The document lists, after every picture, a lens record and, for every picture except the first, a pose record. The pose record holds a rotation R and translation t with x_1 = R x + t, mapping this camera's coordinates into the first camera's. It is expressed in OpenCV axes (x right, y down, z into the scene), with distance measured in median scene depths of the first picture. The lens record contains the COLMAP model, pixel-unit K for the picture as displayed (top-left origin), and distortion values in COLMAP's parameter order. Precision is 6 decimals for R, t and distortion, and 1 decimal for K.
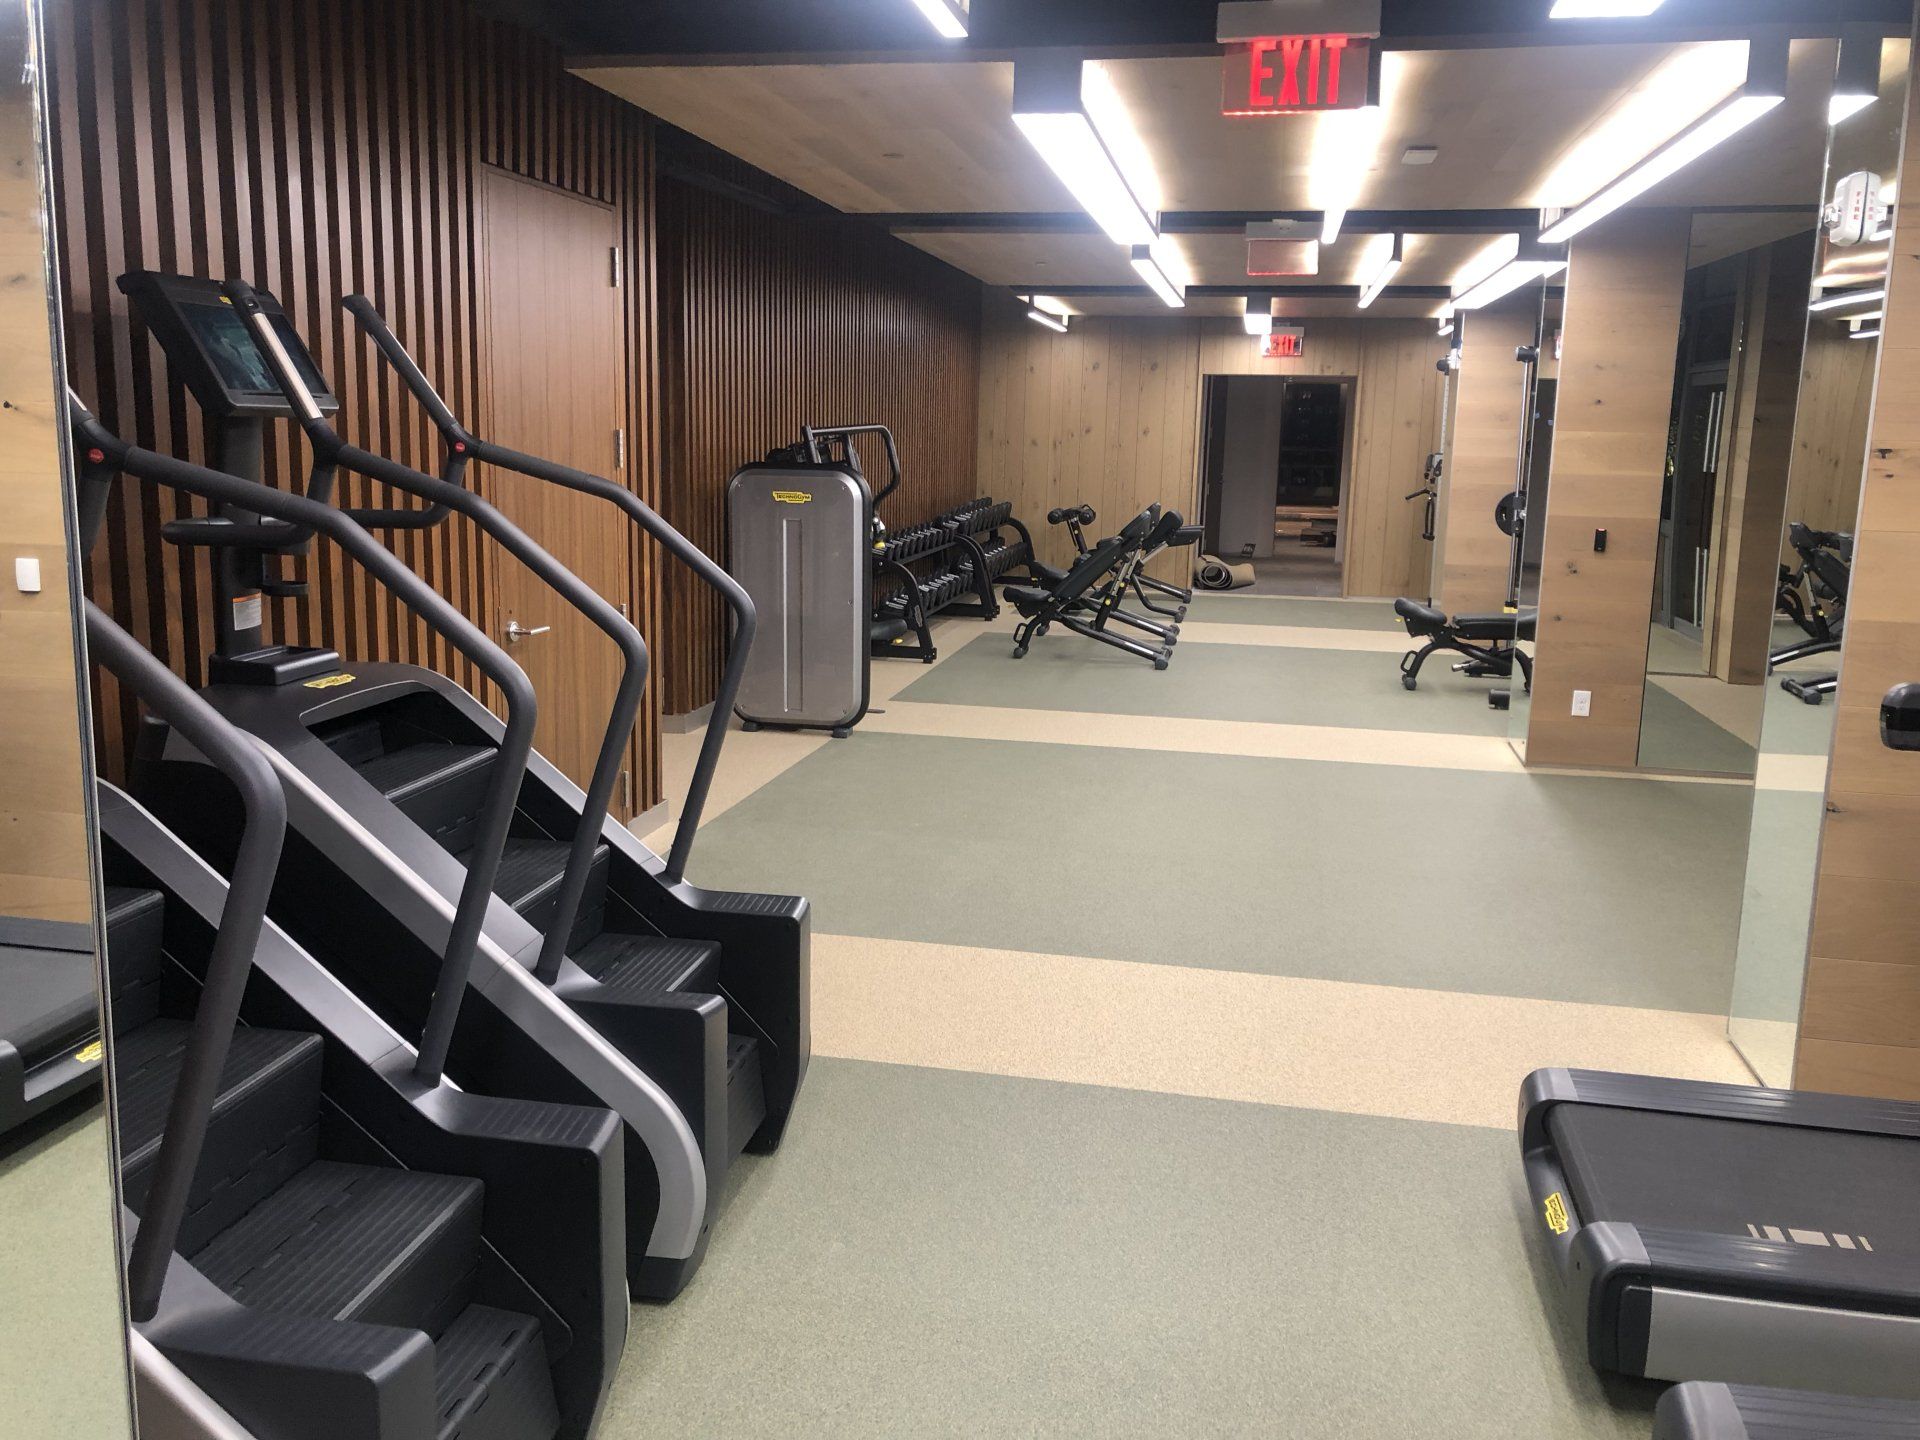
lens RADIAL K [[1653.0, 0, 962.8], [0, 1653.0, 715.2], [0, 0, 1]] dist [0.062061, -0.001643]
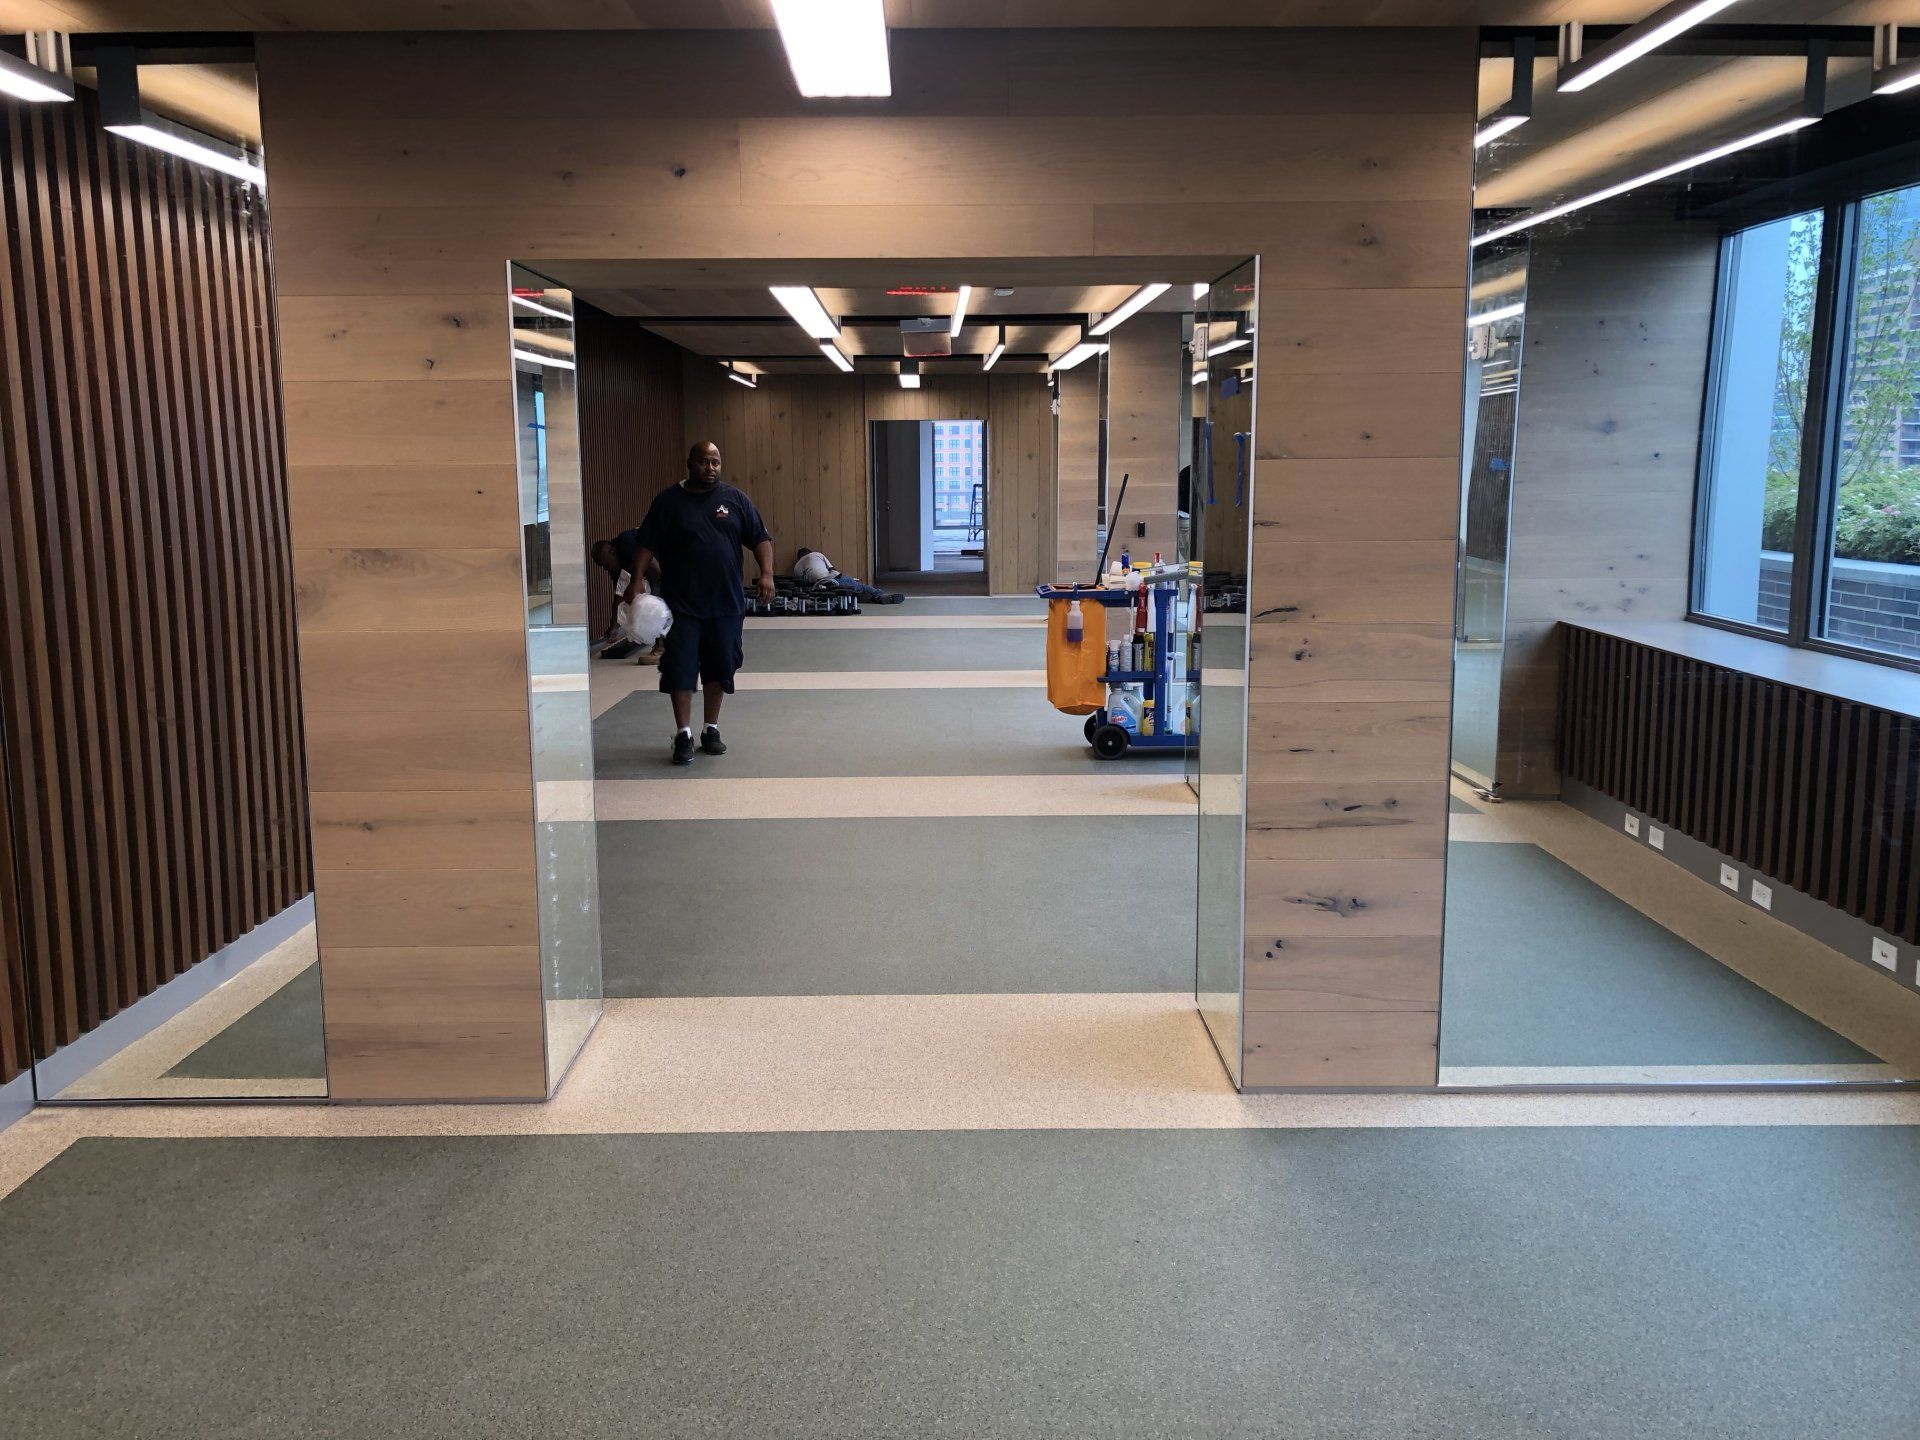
lens RADIAL K [[1653.0, 0, 960.8], [0, 1653.0, 718.2], [0, 0, 1]] dist [0.062061, -0.001643]
pose [[0.979163, -0.059047, 0.194300, -0.049884], [0.063130, 0.997894, -0.014883, 0.047819], [-0.193012, 0.026839, 0.980829, -0.267588]]
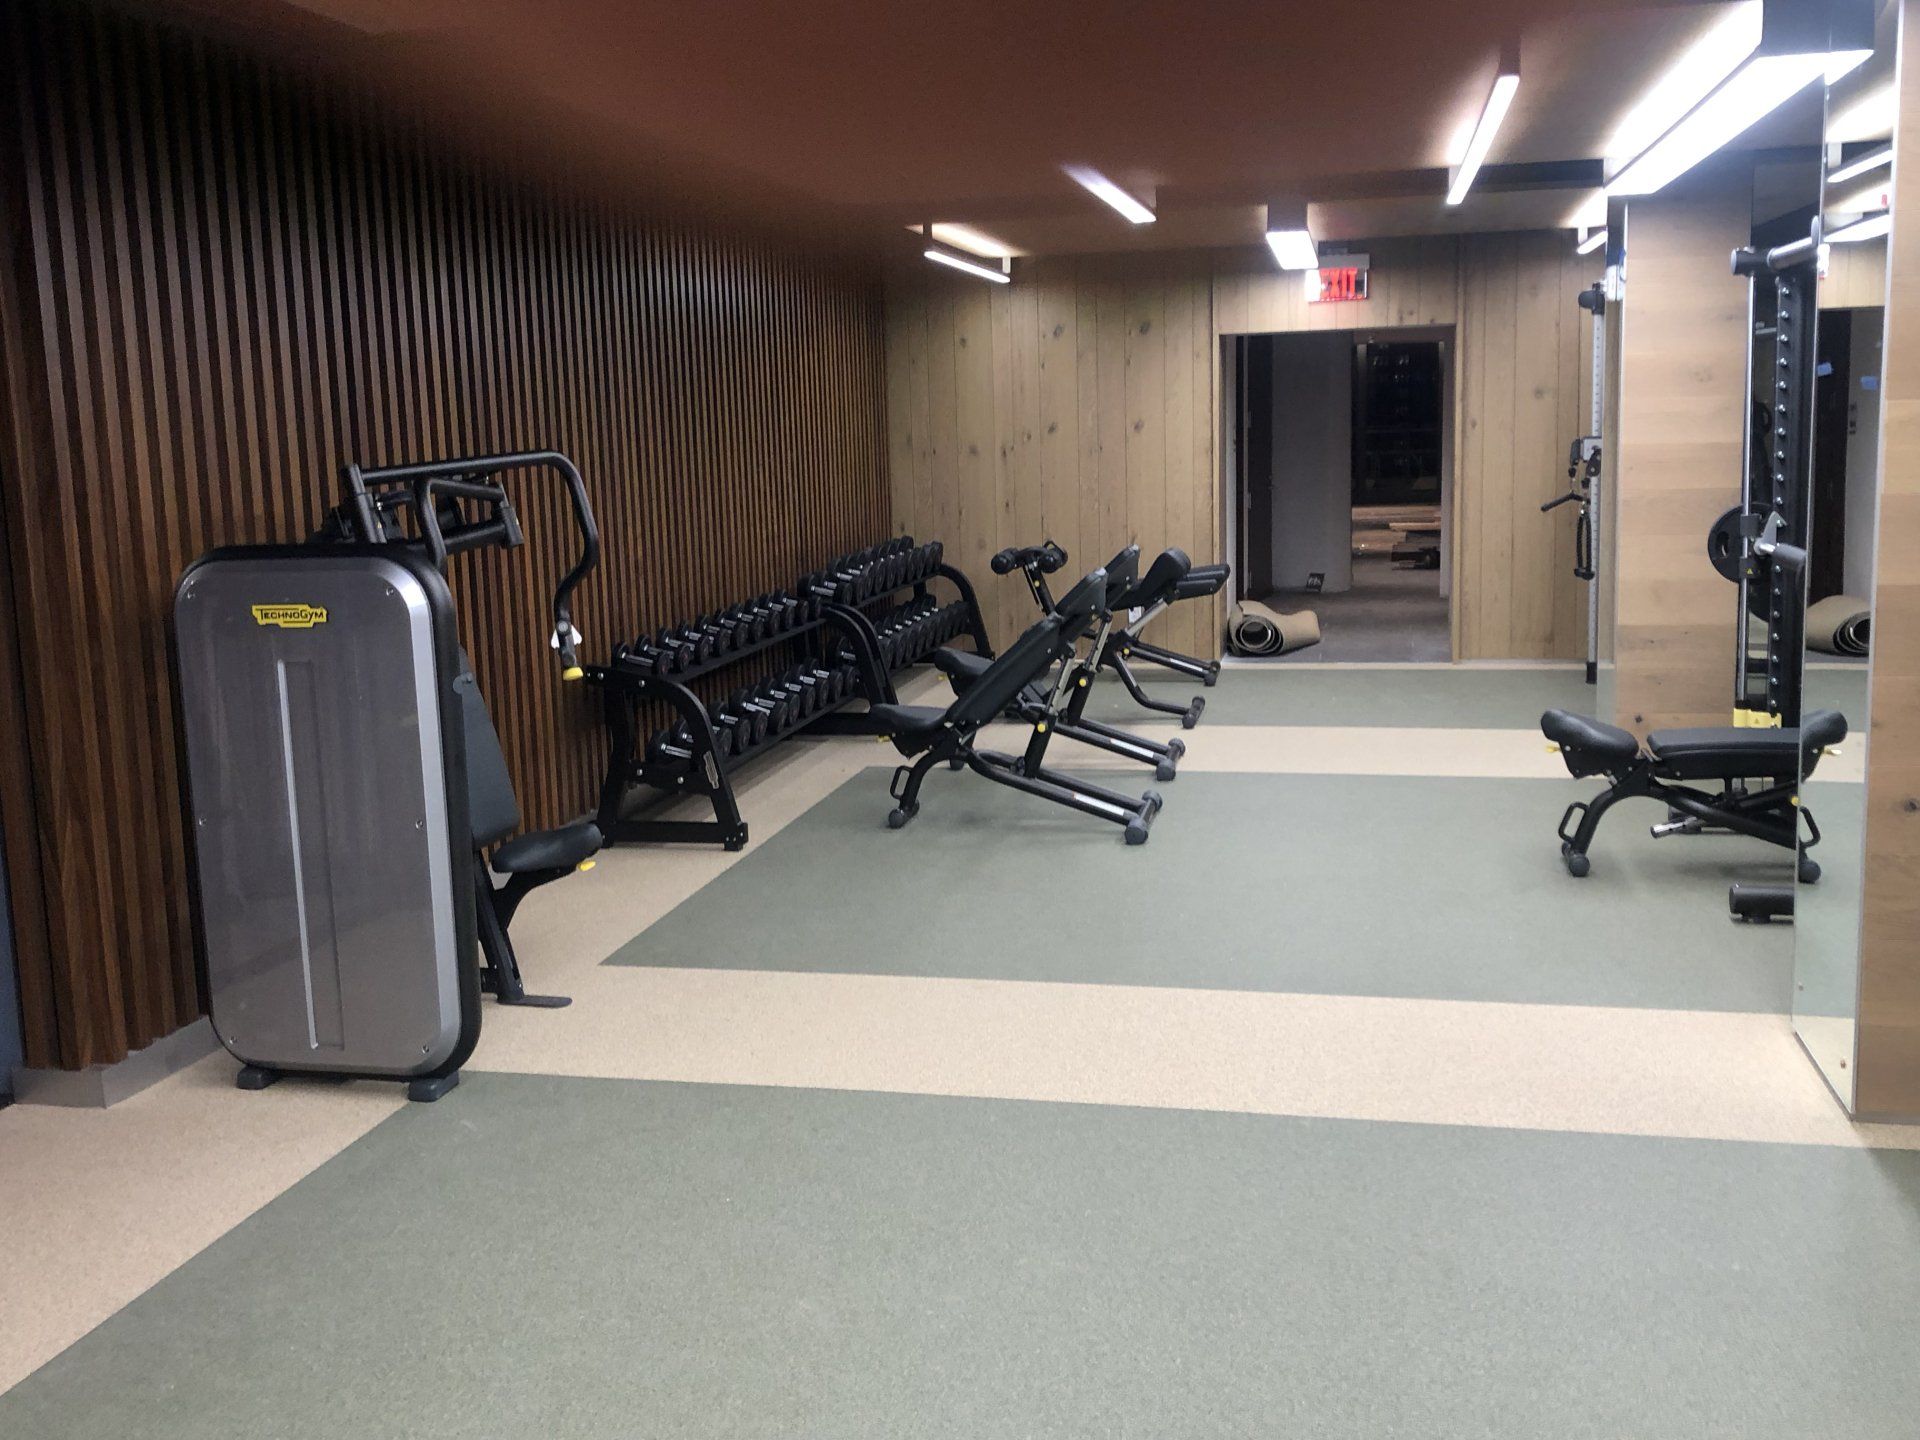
lens RADIAL K [[1916.4, 0, 956.0], [0, 1916.4, 715.1], [0, 0, 1]] dist [0.038998, 0.000000]
pose [[0.998243, -0.048580, -0.033921, 0.070288], [0.047886, 0.998632, -0.020981, -0.052207], [0.034894, 0.019320, 0.999204, 0.283593]]
